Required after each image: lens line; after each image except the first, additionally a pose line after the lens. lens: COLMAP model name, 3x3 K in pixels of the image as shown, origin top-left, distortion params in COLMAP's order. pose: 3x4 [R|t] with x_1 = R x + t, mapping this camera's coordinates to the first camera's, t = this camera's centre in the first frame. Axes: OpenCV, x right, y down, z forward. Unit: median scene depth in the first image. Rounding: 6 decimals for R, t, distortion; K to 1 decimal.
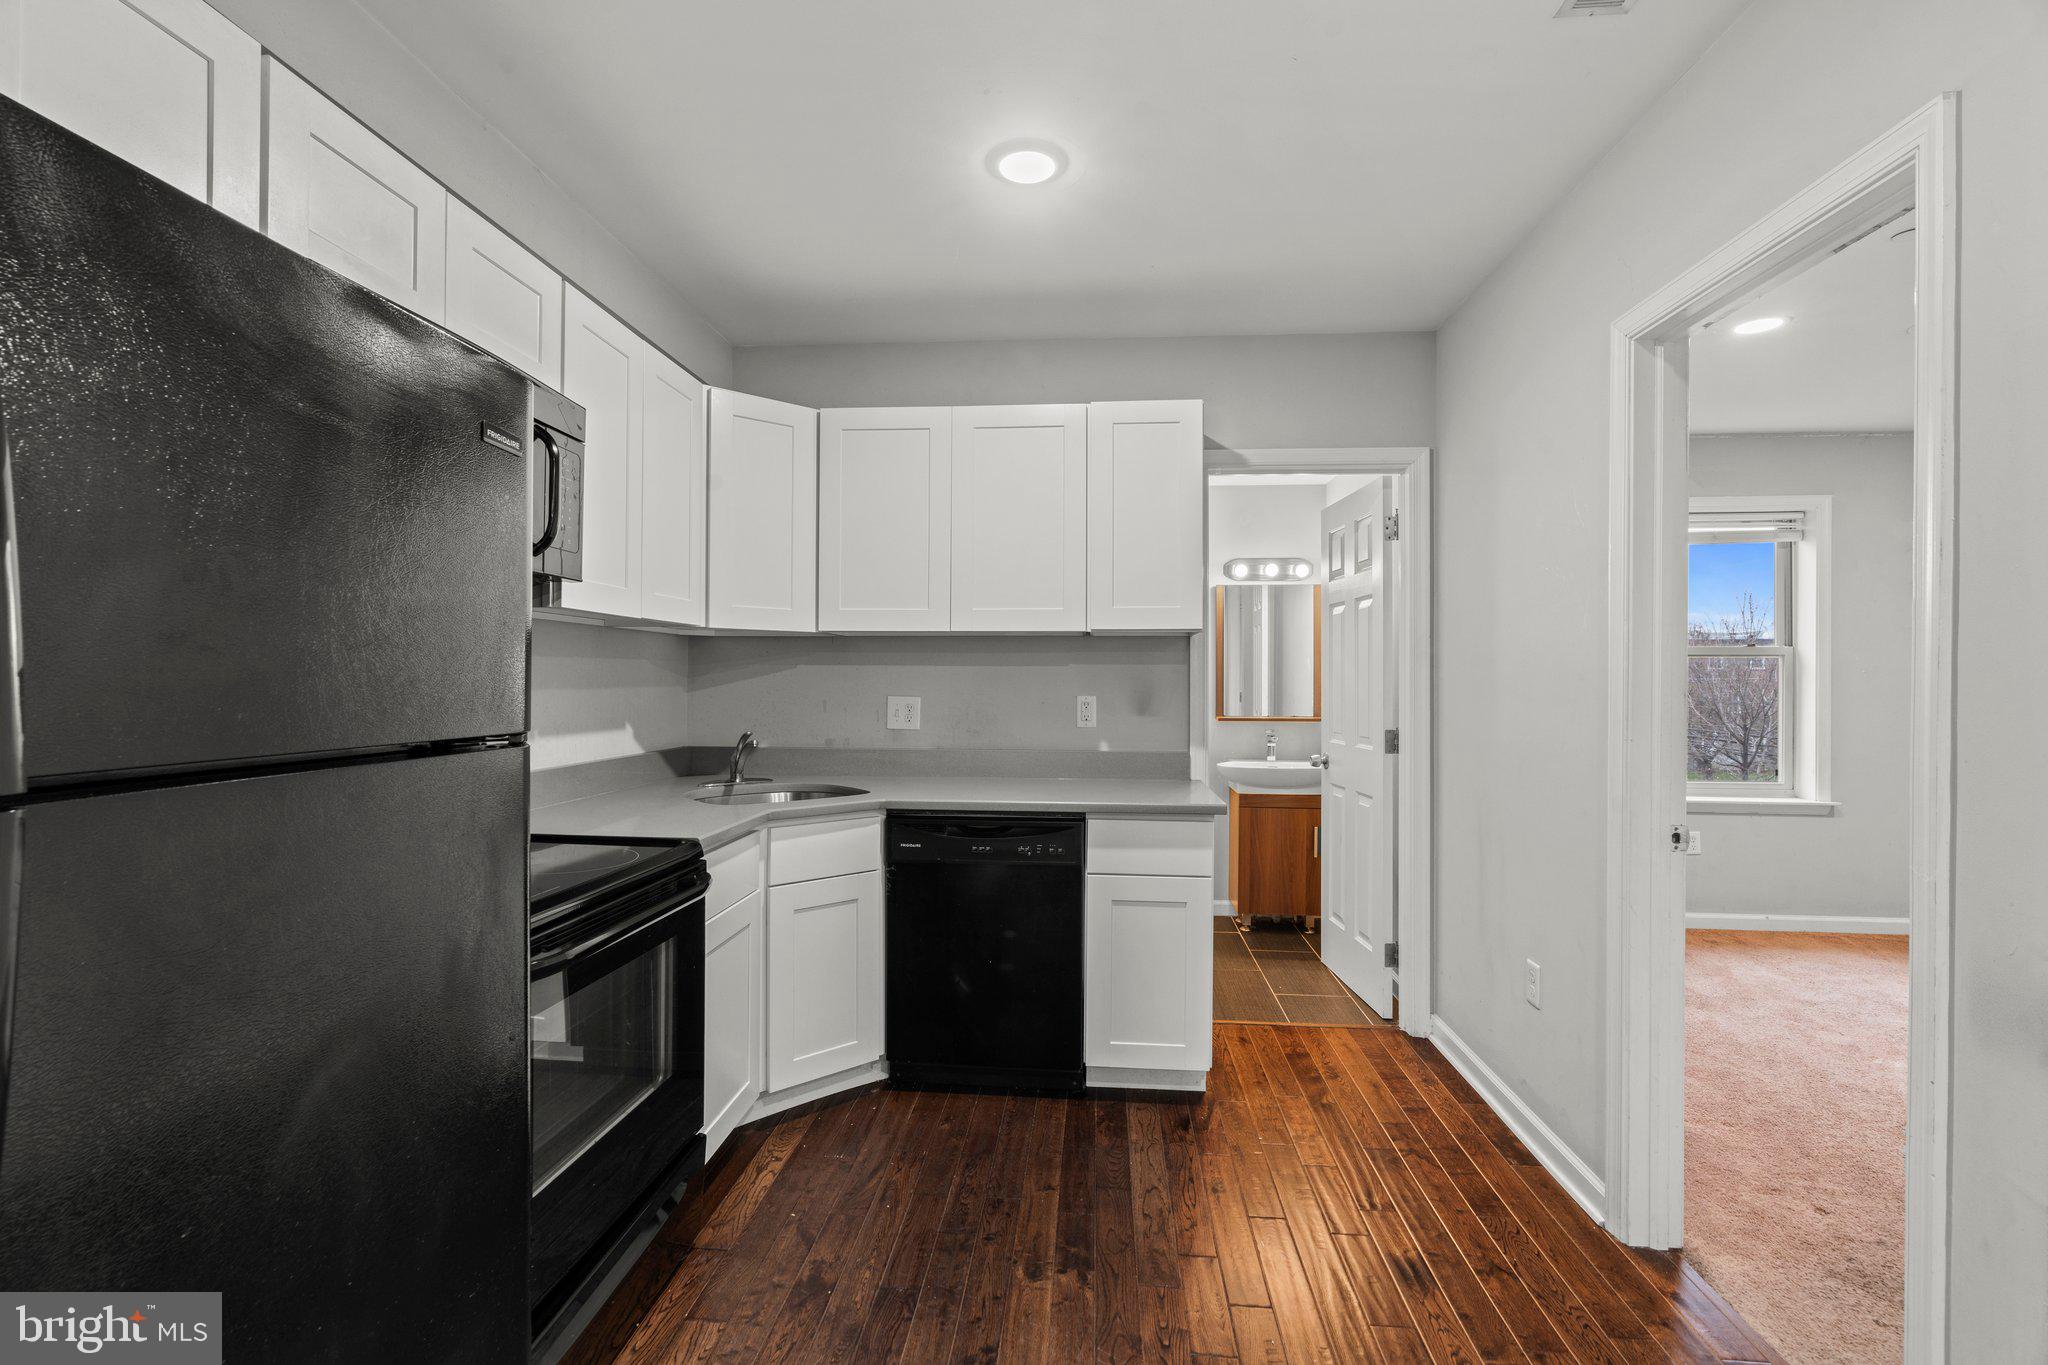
lens RADIAL K [[926.5, 0, 1023.1], [0, 926.5, 679.7], [0, 0, 1]] dist [-0.012287, 0.002949]
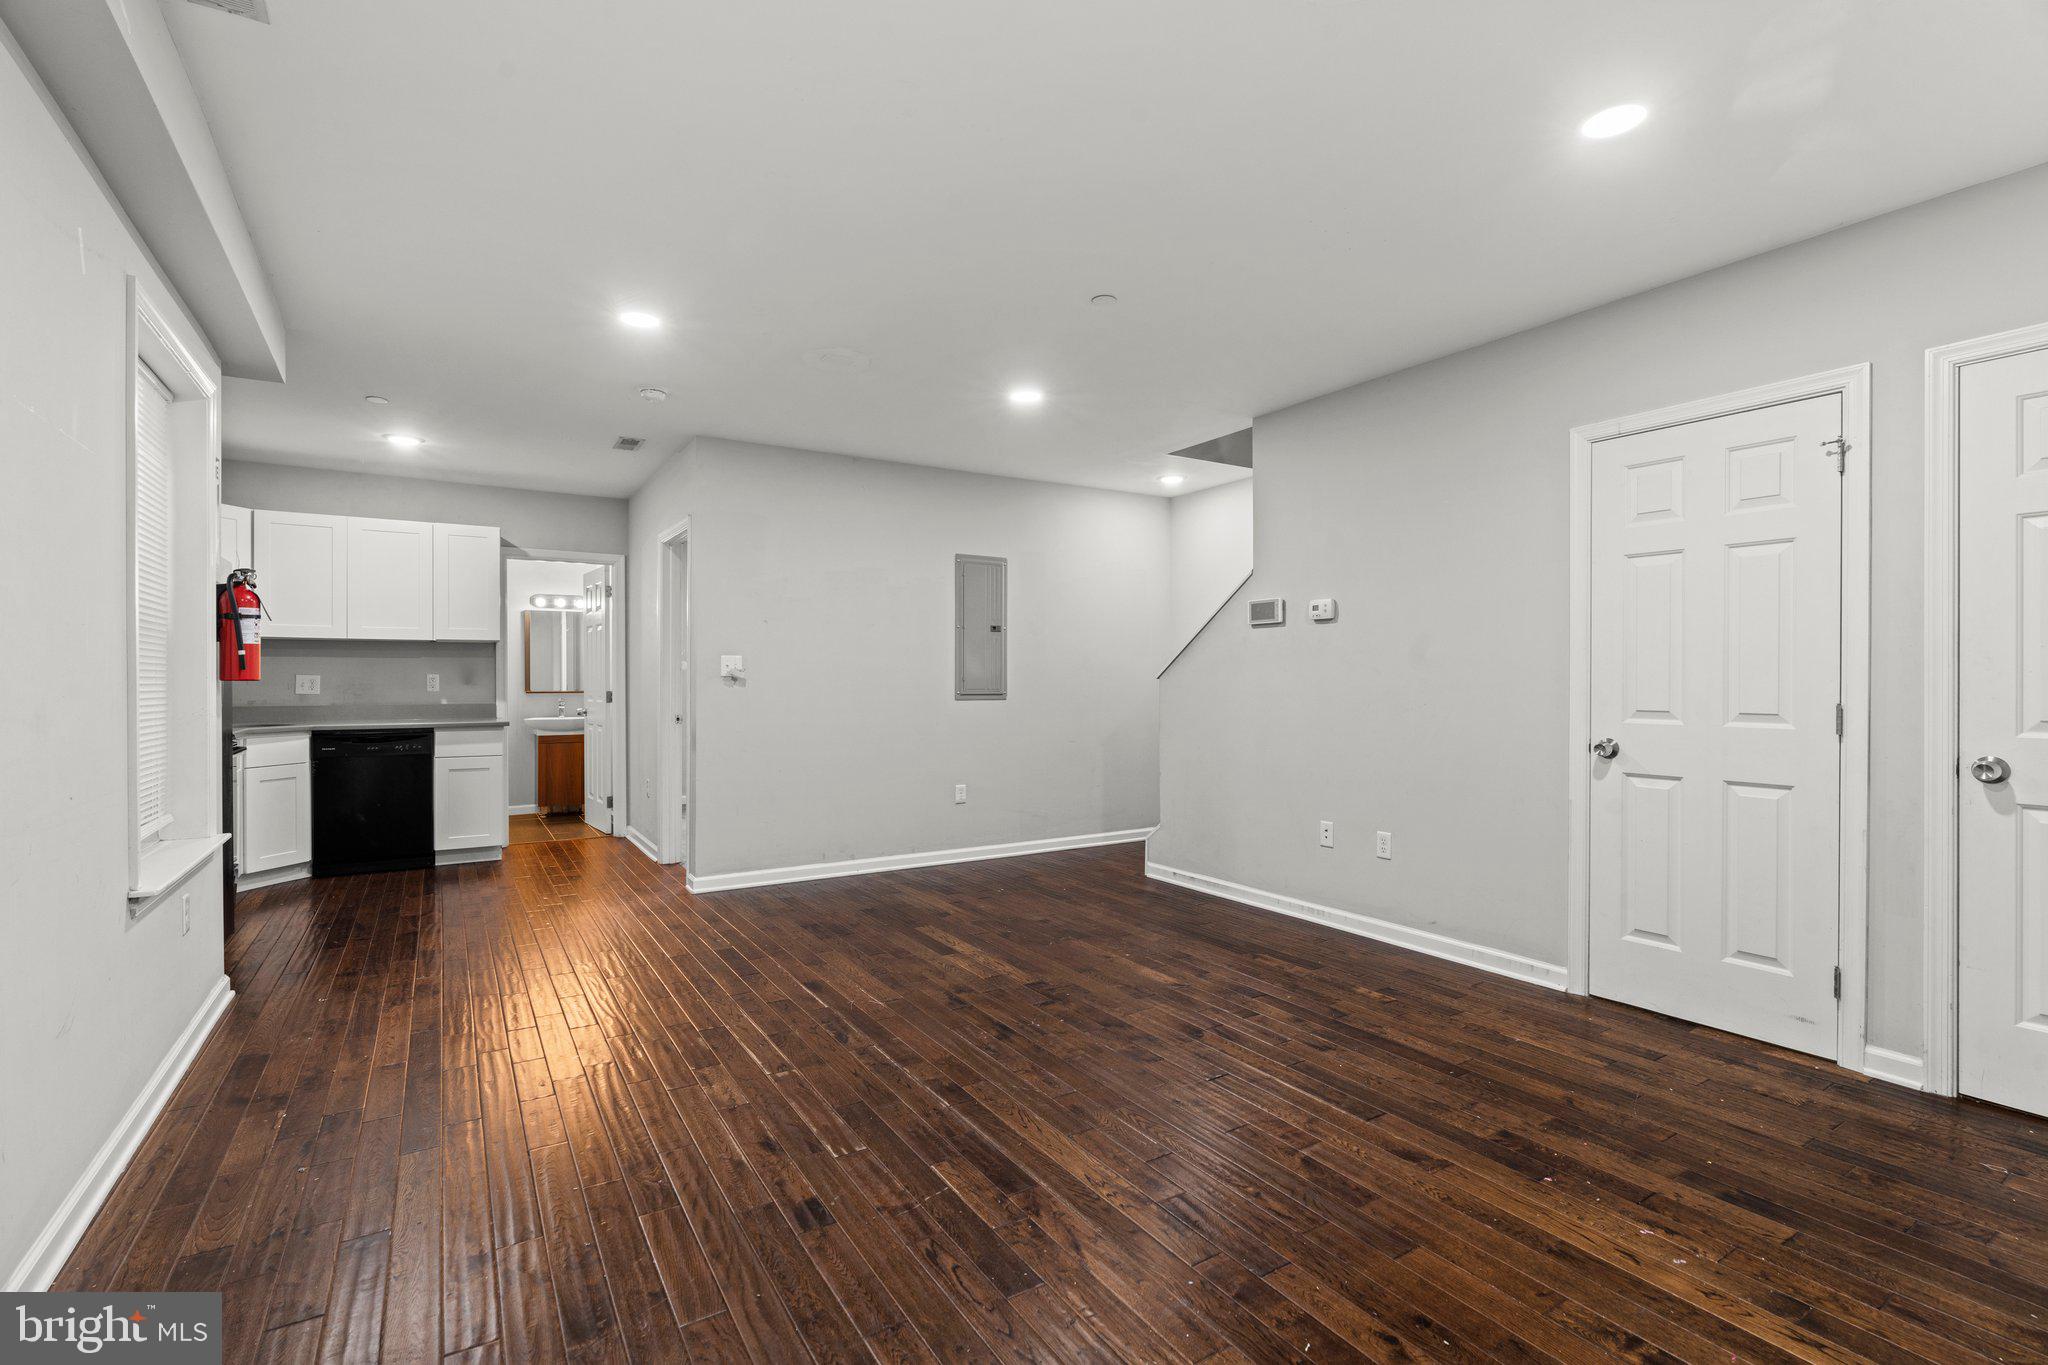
lens RADIAL K [[926.5, 0, 1023.5], [0, 926.5, 684.6], [0, 0, 1]] dist [-0.012287, 0.002949]
pose [[0.797342, -0.005042, 0.603507, -0.105167], [0.001523, 0.999979, 0.006342, 0.028855], [-0.603526, -0.004138, 0.797332, -1.209105]]
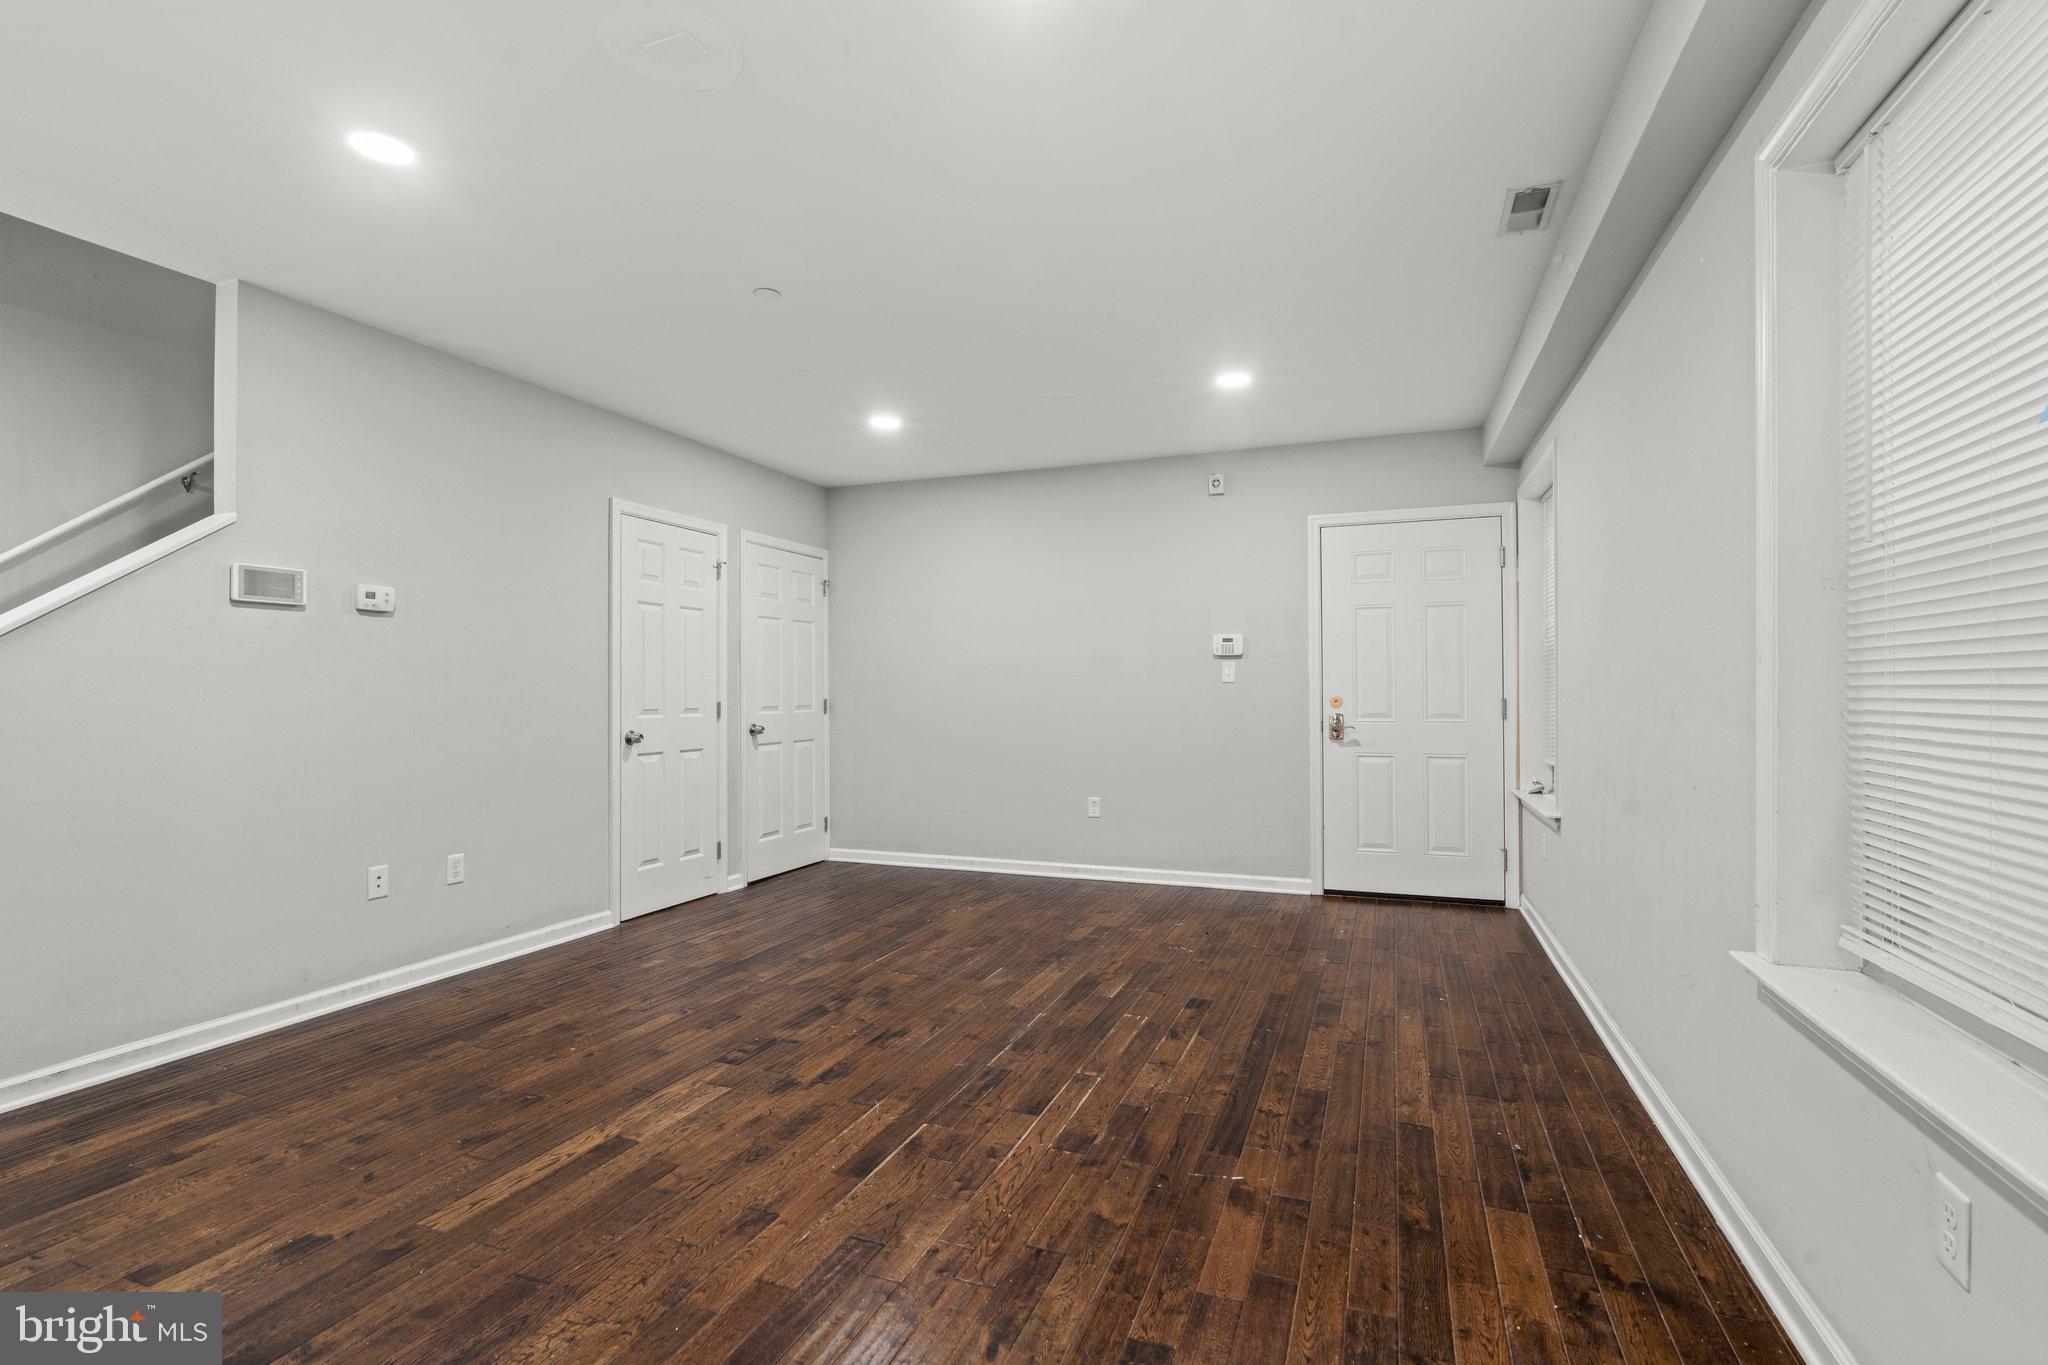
lens RADIAL K [[926.5, 0, 1031.9], [0, 926.5, 683.3], [0, 0, 1]] dist [-0.012287, 0.002949]
pose [[-0.960058, 0.001150, 0.279800, 0.402142], [-0.001334, 0.999961, -0.008690, 0.048566], [-0.279799, -0.008716, -0.960019, 4.621991]]
